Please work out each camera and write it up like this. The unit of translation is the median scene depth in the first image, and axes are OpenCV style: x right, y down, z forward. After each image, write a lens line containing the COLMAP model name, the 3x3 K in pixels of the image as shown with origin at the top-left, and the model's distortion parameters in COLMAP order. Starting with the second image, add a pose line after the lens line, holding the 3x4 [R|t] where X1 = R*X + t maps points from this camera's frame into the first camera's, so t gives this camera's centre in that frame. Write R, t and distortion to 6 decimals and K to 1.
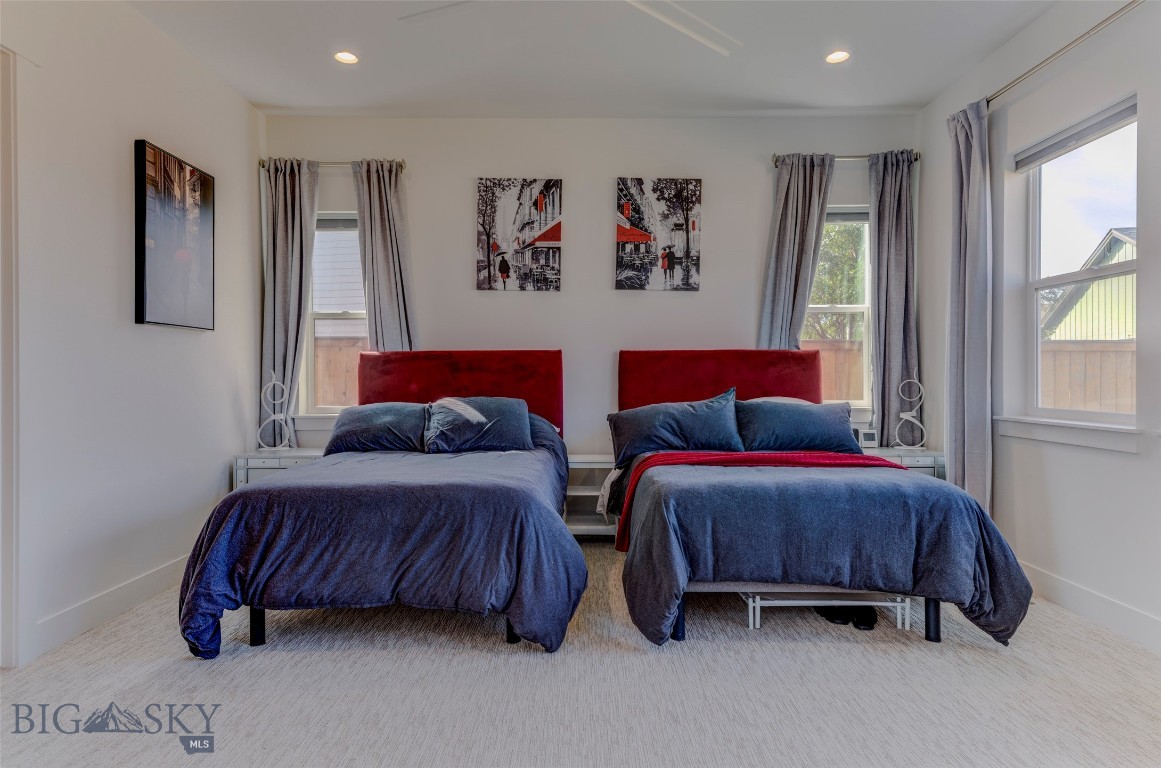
lens RADIAL K [[652.7, 0, 580.7], [0, 652.7, 374.5], [0, 0, 1]] dist [0.027853, 0.000341]
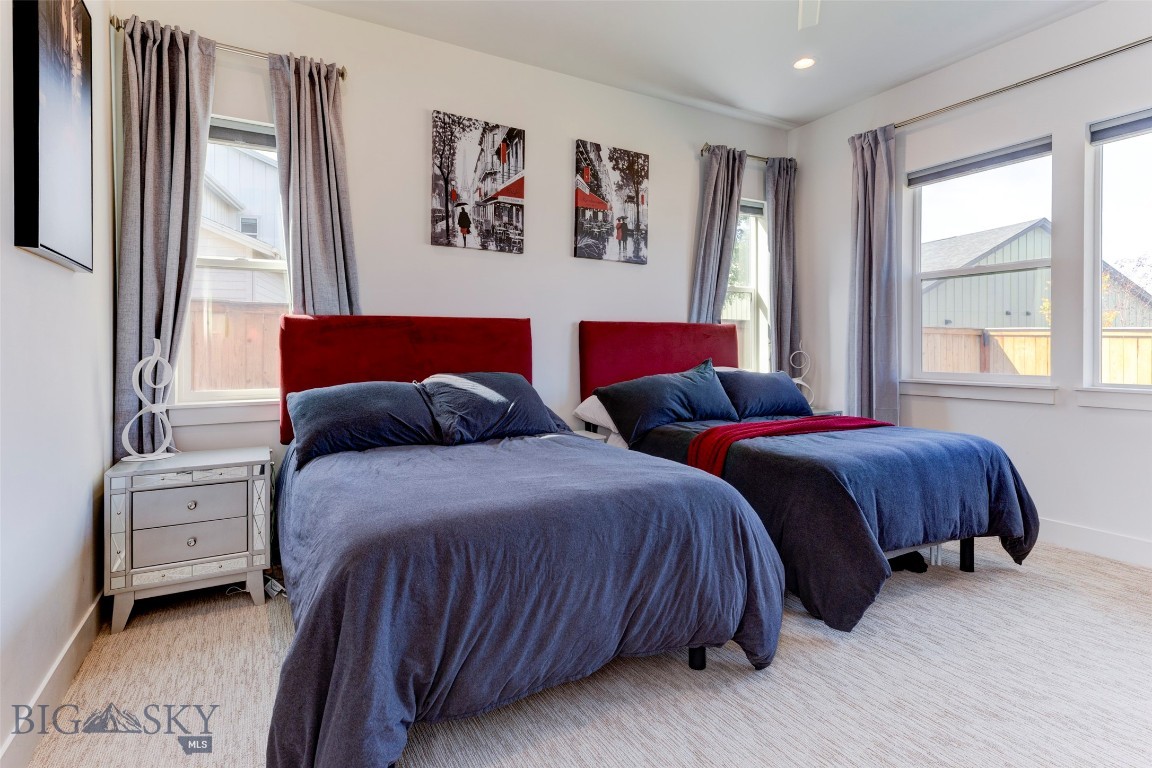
lens RADIAL K [[580.0, 0, 574.0], [0, 580.0, 351.2], [0, 0, 1]] dist [0.012001, -0.000112]
pose [[0.875943, -0.002093, 0.482411, -0.358799], [-0.000267, 0.999988, 0.004824, 0.003531], [-0.482415, -0.004354, 0.875932, 0.261689]]
